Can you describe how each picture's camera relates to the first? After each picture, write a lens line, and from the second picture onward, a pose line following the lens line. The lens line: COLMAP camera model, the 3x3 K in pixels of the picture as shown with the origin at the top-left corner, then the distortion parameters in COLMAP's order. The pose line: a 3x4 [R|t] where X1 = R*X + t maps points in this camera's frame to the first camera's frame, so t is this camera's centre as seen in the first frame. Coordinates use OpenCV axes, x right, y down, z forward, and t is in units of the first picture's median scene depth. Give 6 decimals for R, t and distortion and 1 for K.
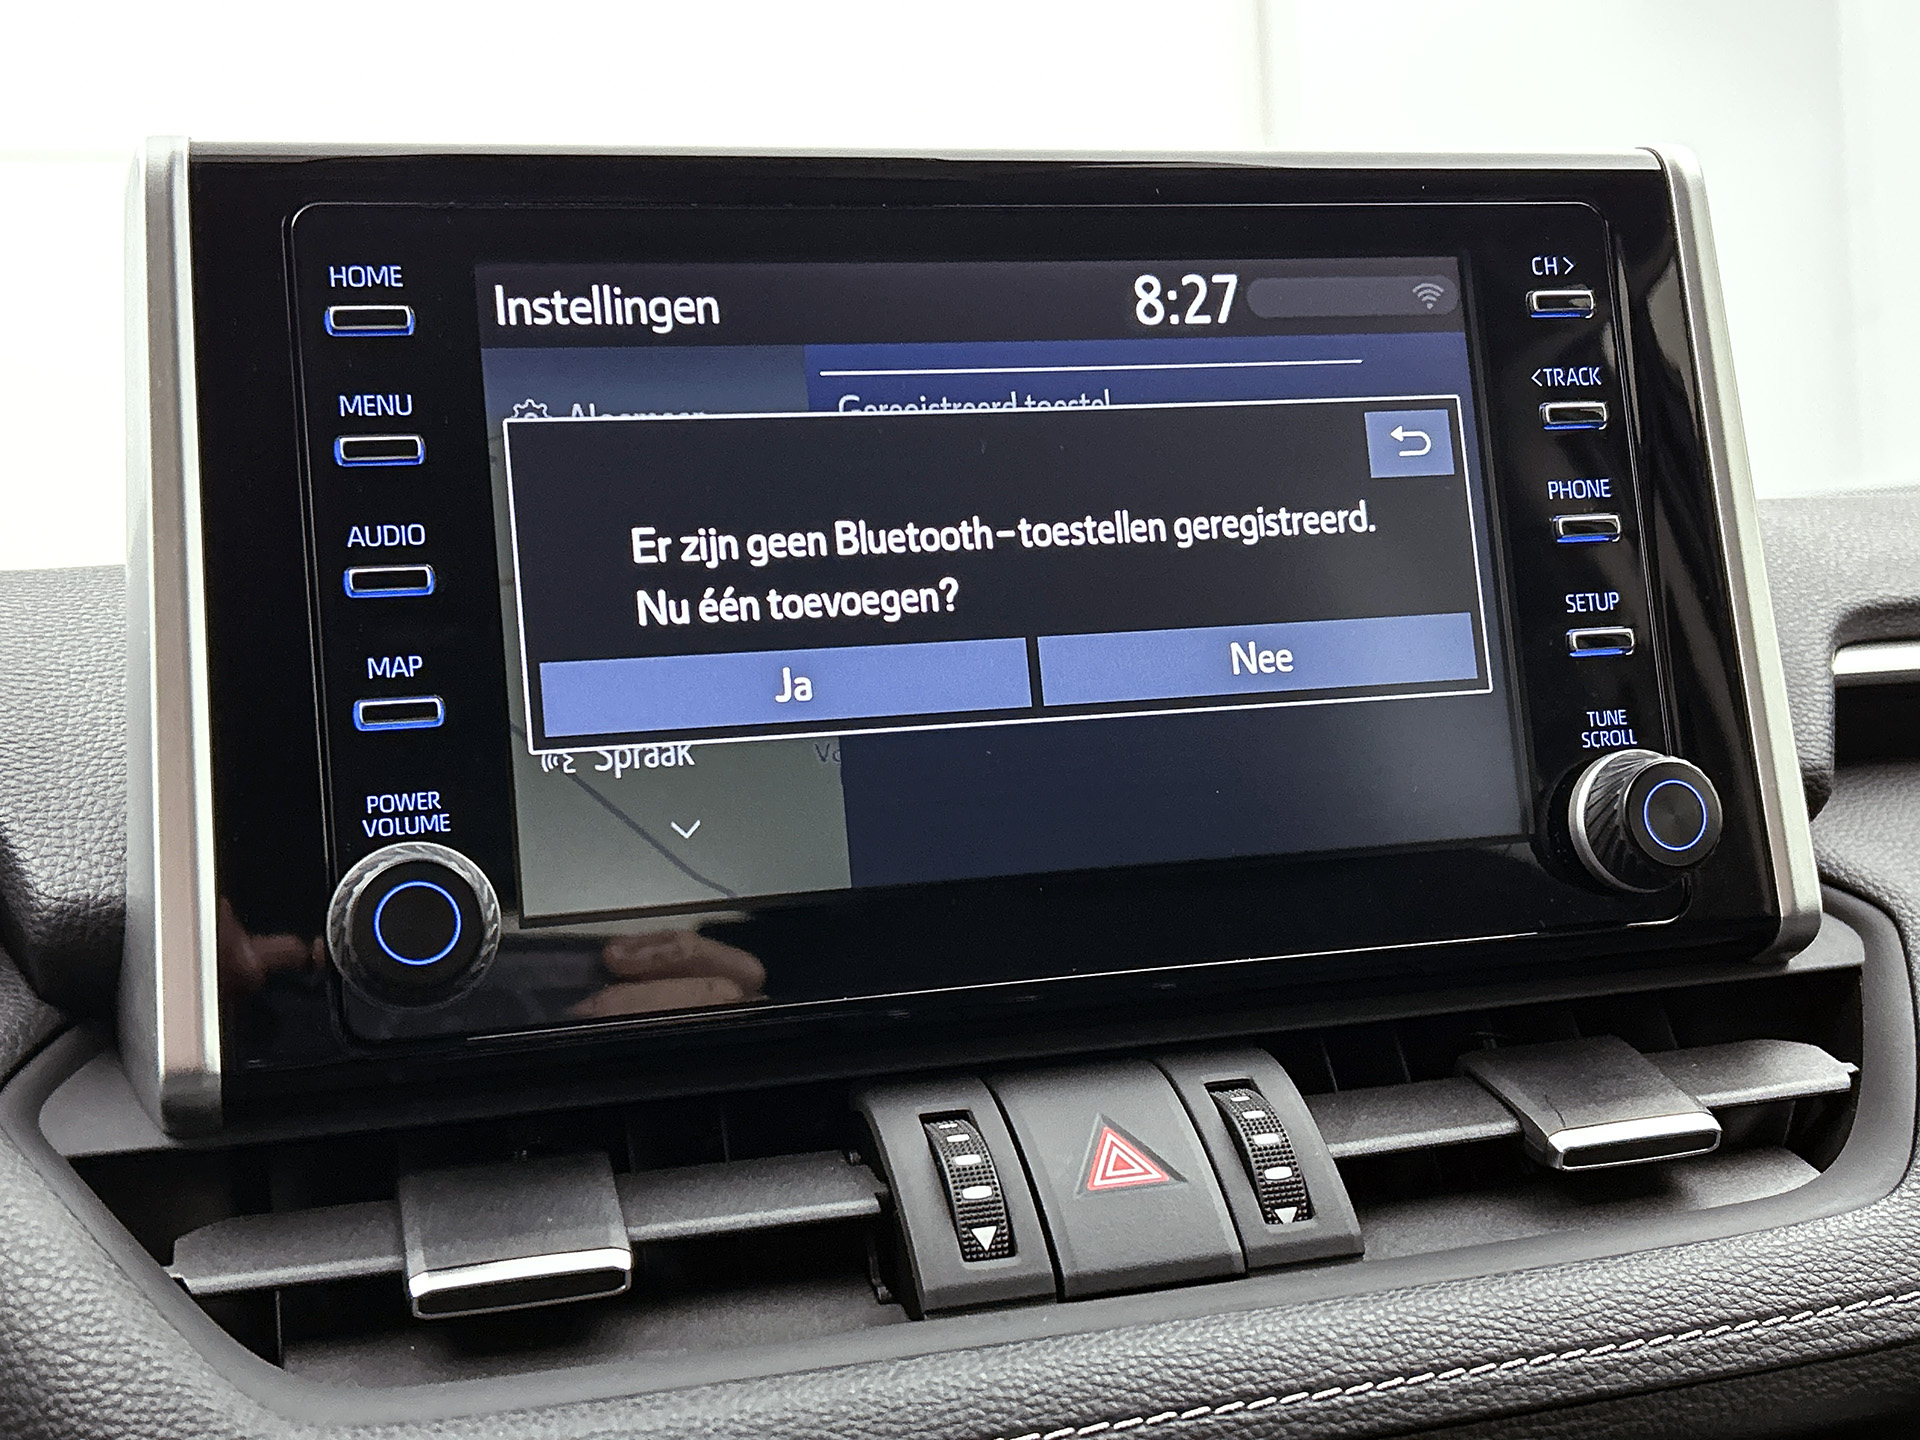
lens RADIAL K [[2336.9, 0, 976.4], [0, 2336.9, 722.8], [0, 0, 1]] dist [0.027550, 0.000000]
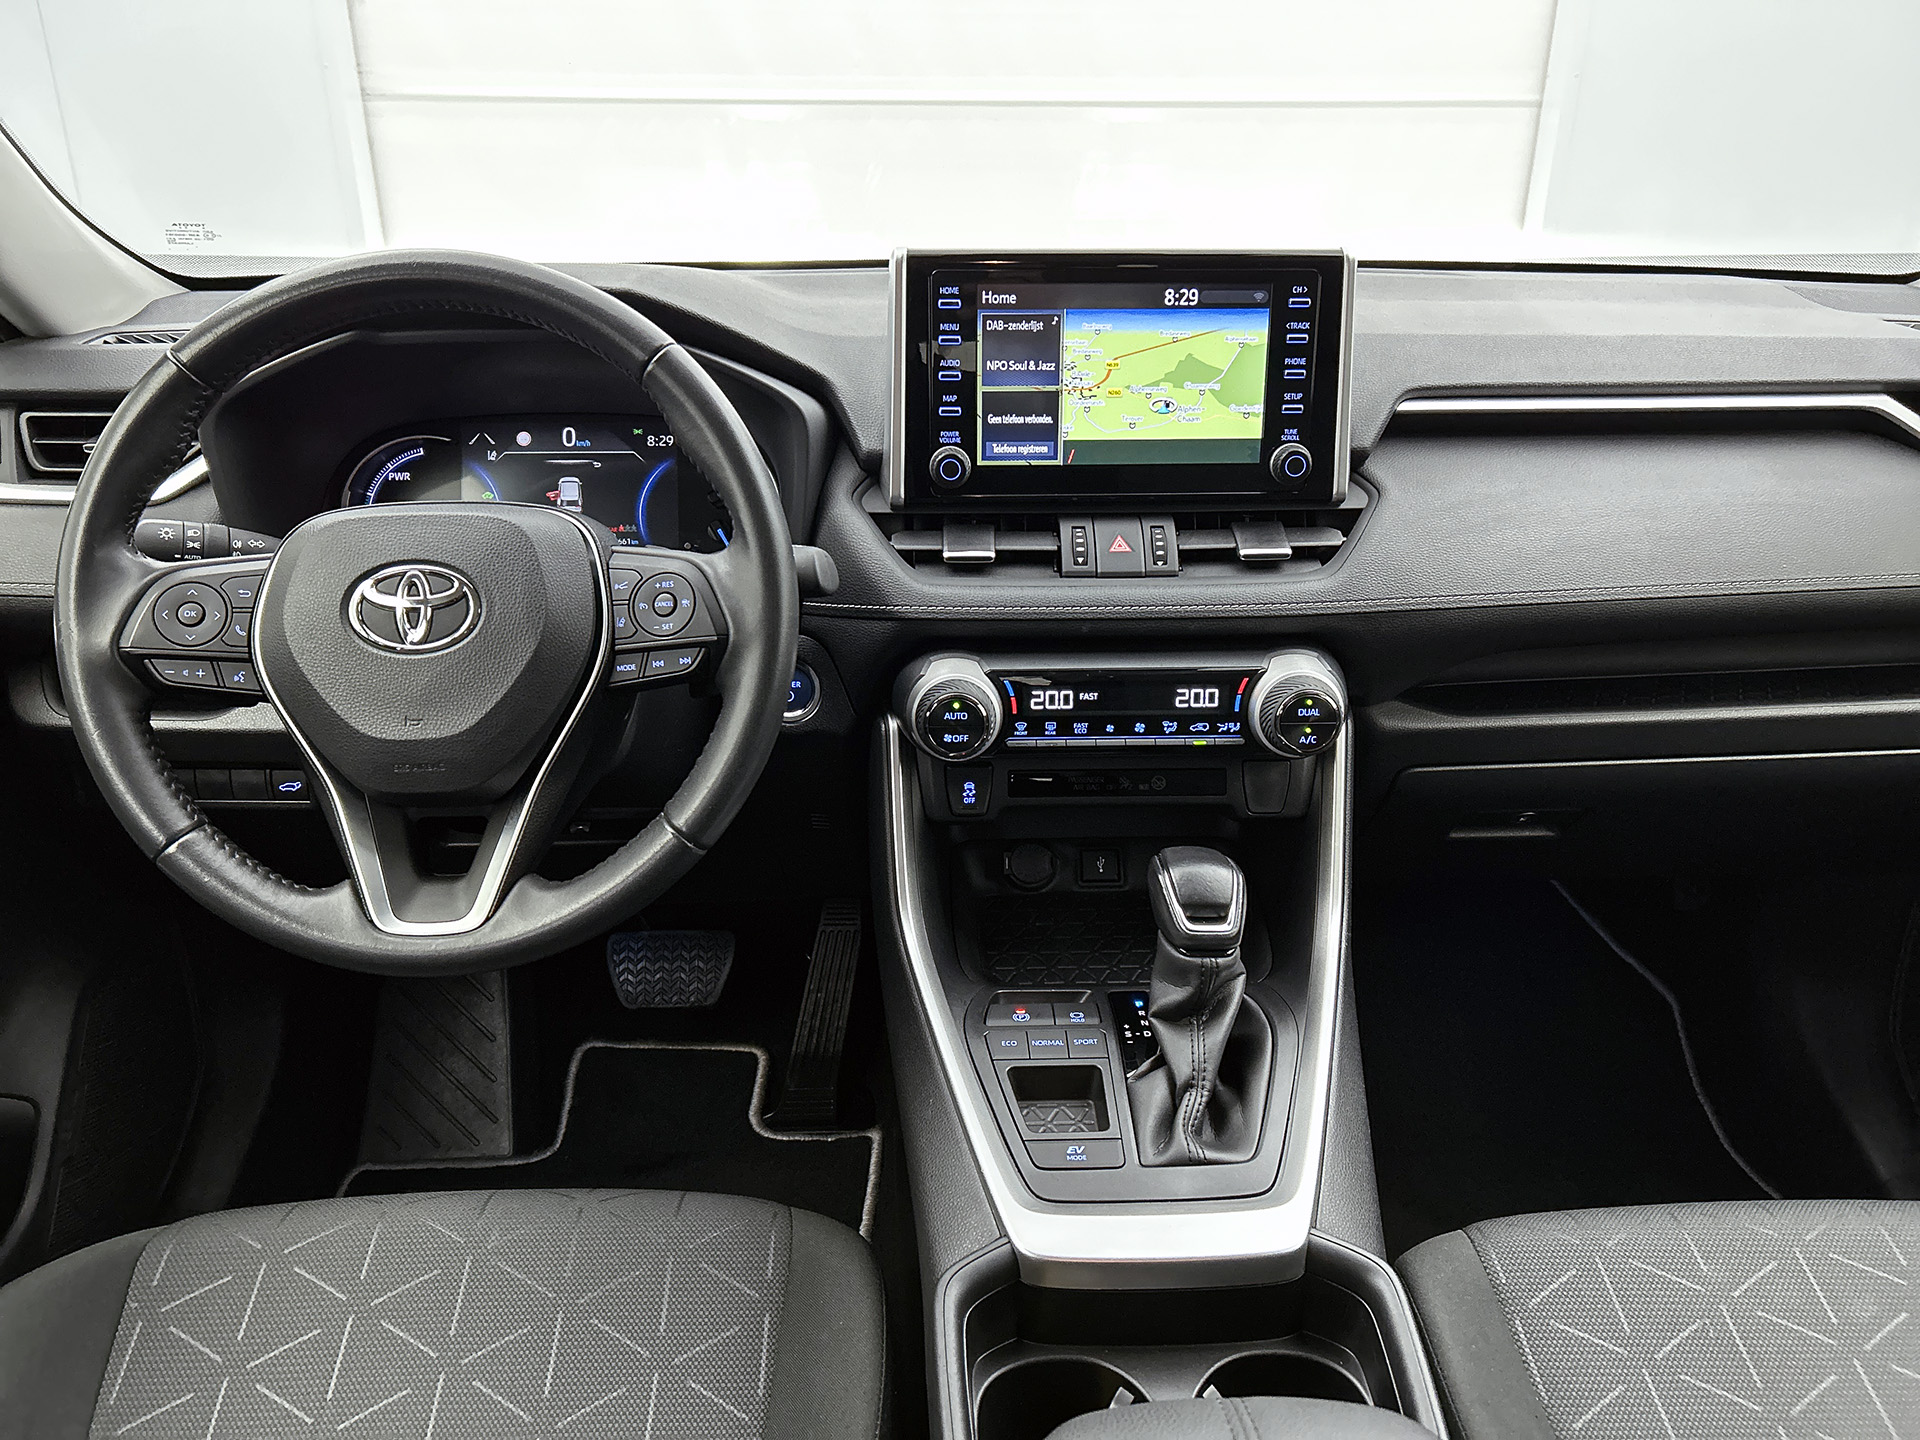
lens RADIAL K [[1458.6, 0, 968.8], [0, 1458.6, 737.5], [0, 0, 1]] dist [0.056619, -0.053004]
pose [[0.965860, 0.160357, -0.203472, 0.371602], [-0.065748, 0.911419, 0.406192, -0.502143], [0.250584, -0.378947, 0.890846, -1.387687]]
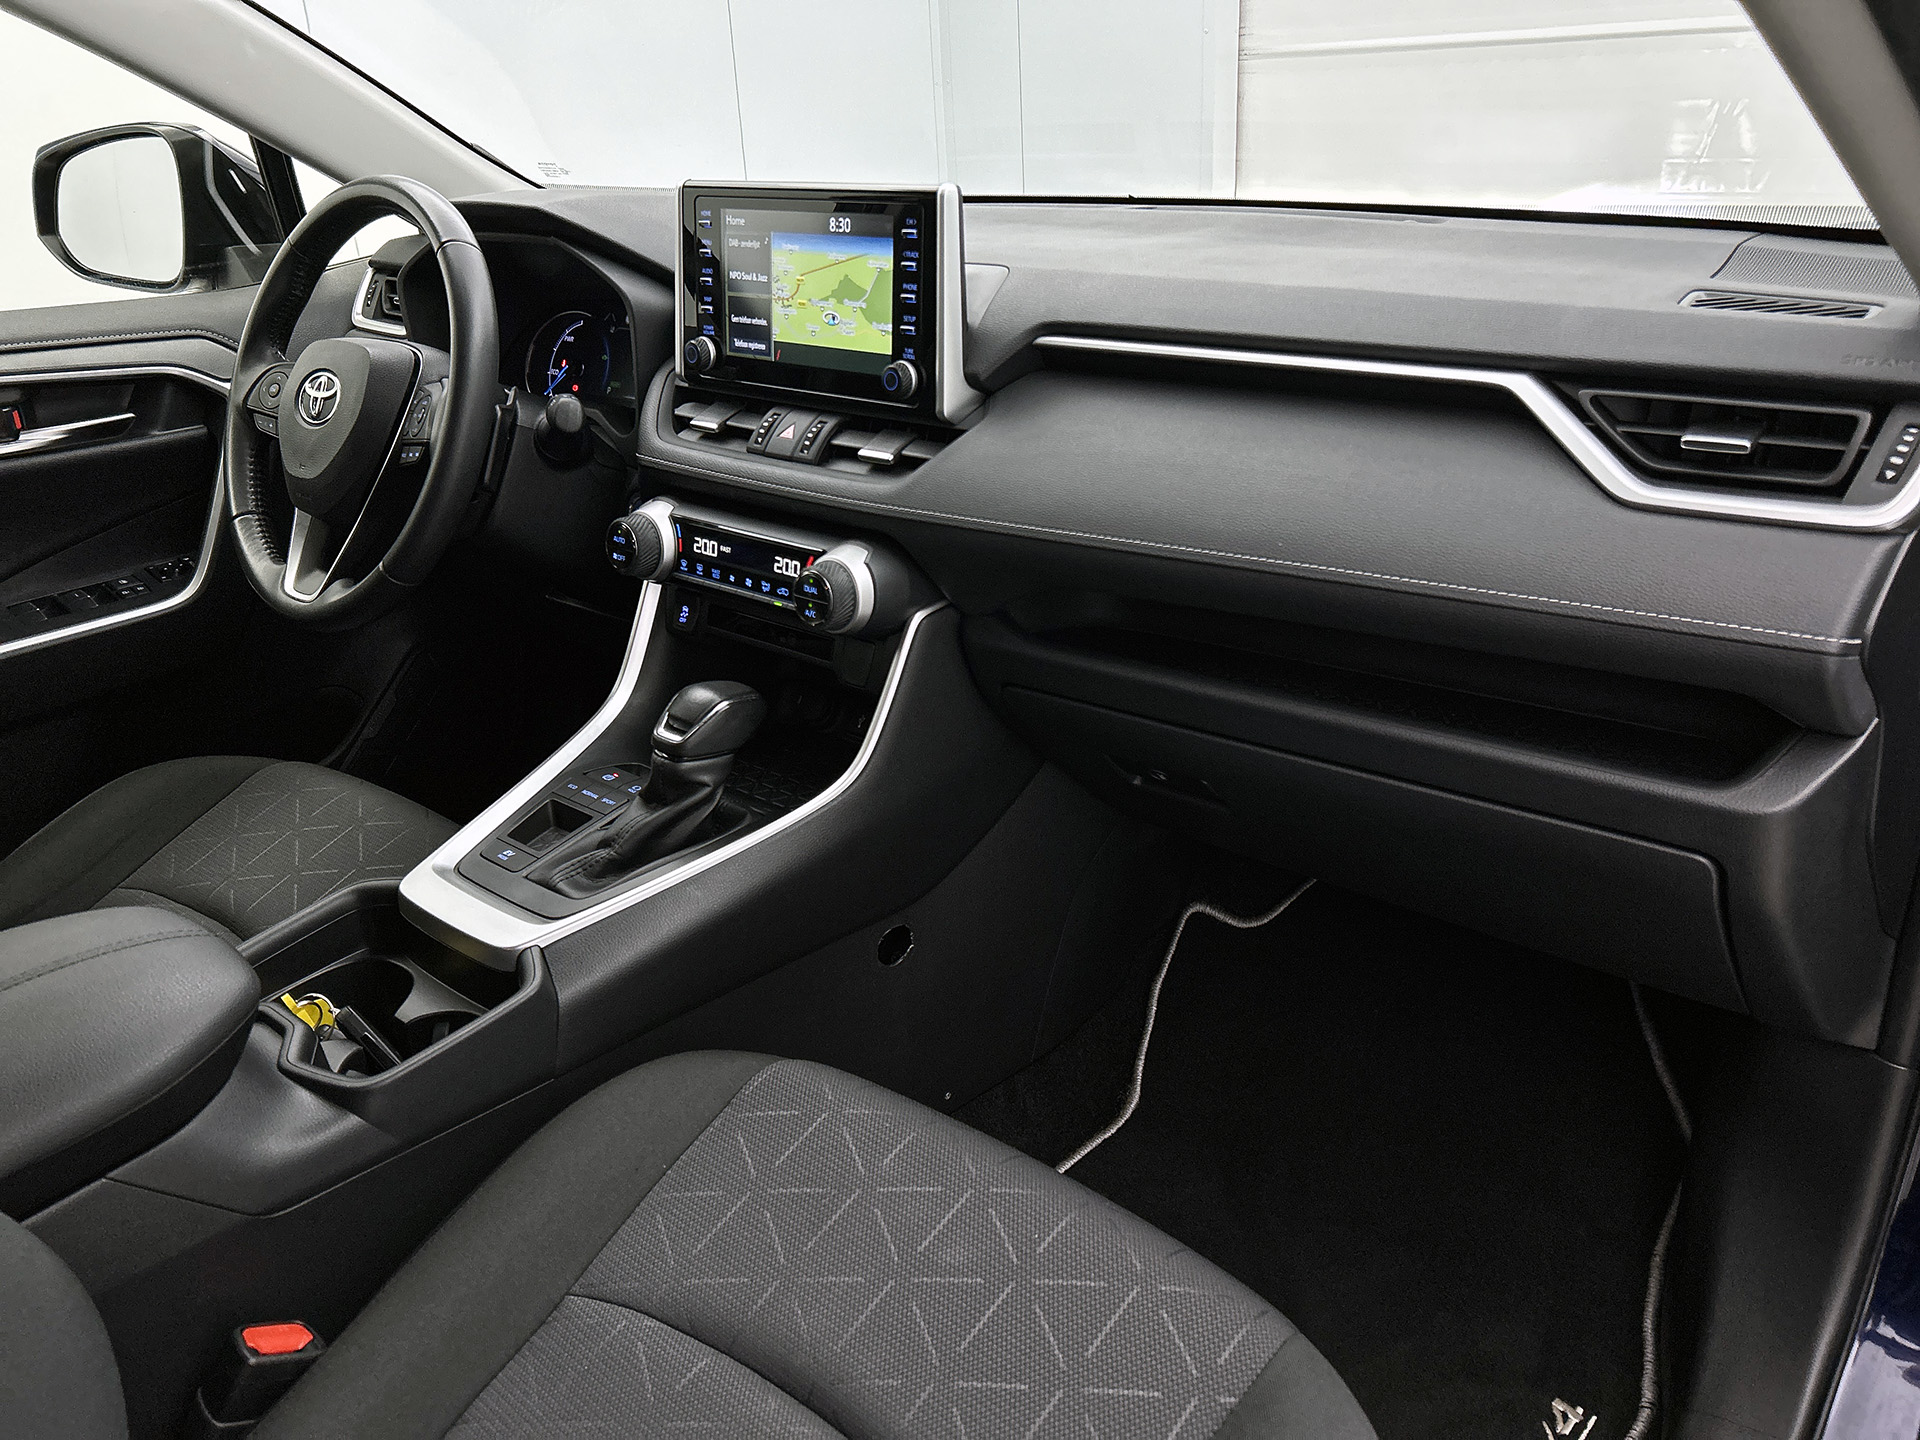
lens RADIAL K [[1458.6, 0, 992.6], [0, 1458.6, 715.4], [0, 0, 1]] dist [0.056619, -0.053004]
pose [[0.554419, 0.370697, -0.745120, 2.708595], [-0.000207, 0.895382, 0.445299, -0.614776], [0.832238, -0.246728, 0.496493, -0.255655]]
